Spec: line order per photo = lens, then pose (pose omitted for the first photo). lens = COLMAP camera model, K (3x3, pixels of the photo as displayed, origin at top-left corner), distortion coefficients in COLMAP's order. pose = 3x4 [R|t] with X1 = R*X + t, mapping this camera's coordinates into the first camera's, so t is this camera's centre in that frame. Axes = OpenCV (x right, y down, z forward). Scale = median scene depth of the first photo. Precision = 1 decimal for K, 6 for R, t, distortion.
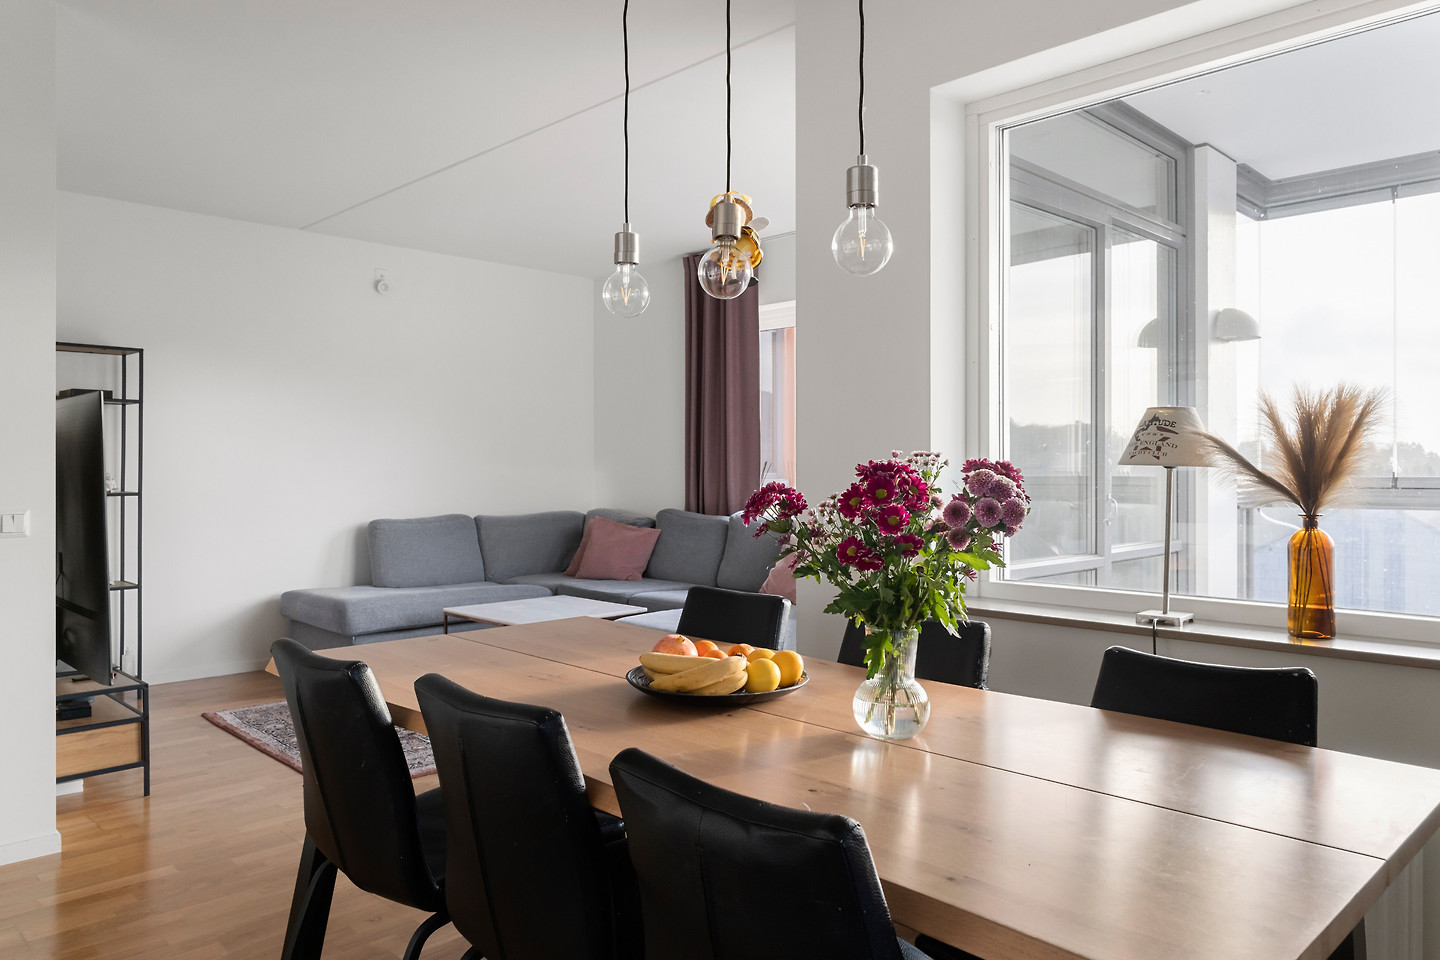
lens RADIAL K [[997.6, 0, 708.6], [0, 997.6, 470.0], [0, 0, 1]] dist [0.011488, -0.009078]
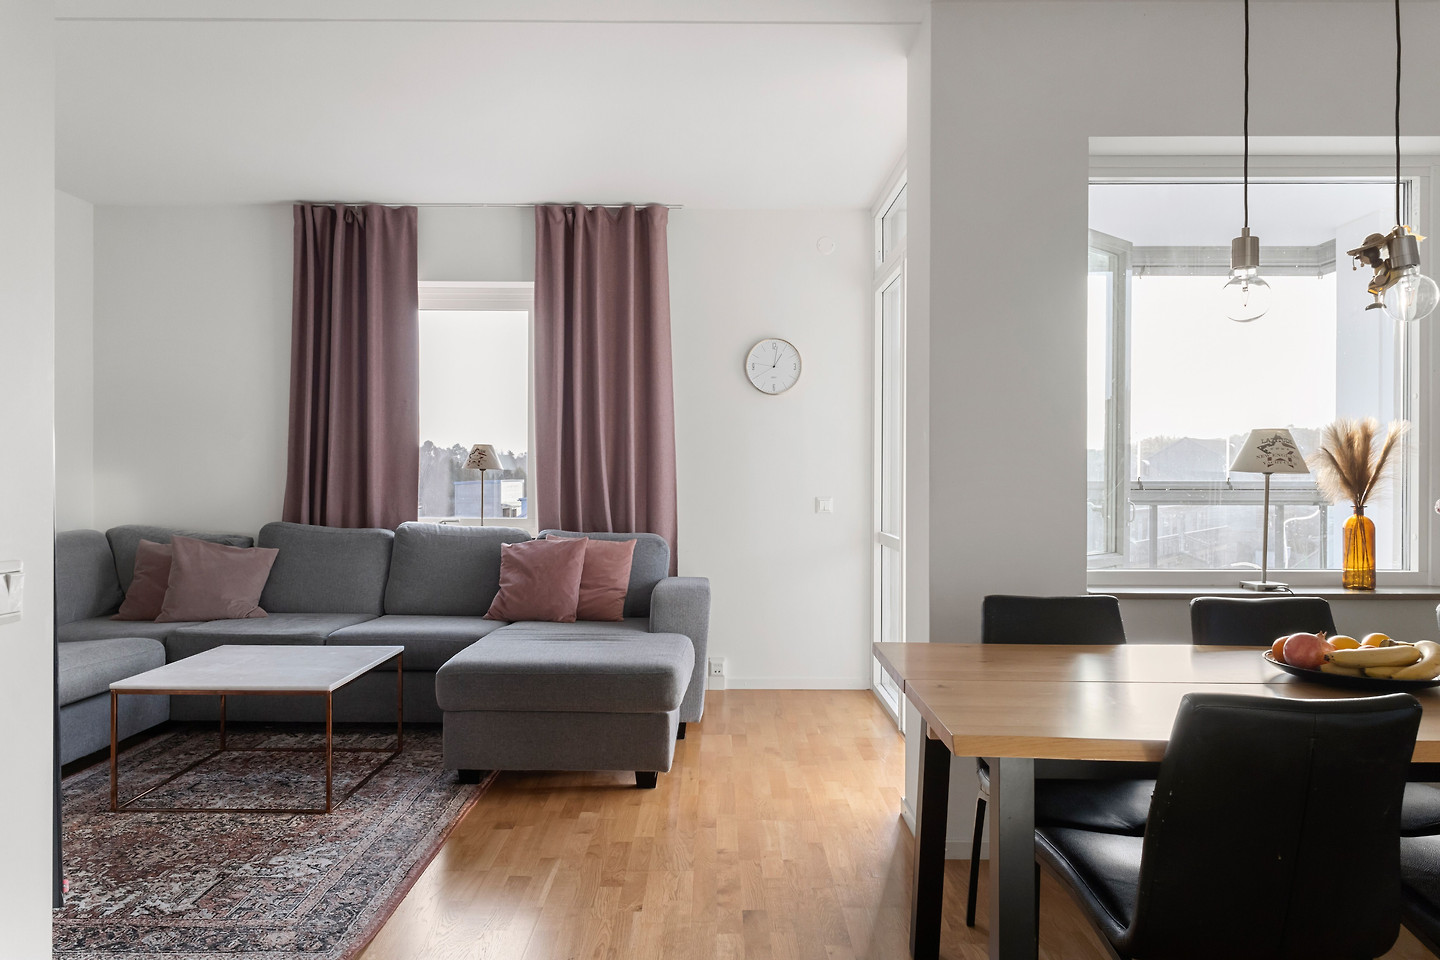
lens RADIAL K [[997.6, 0, 718.9], [0, 997.6, 477.5], [0, 0, 1]] dist [0.011488, -0.009078]
pose [[0.704319, 0.000522, 0.709884, -0.370044], [-0.003462, 0.999990, 0.002699, 0.000598], [-0.709876, -0.004358, 0.704314, 0.211664]]
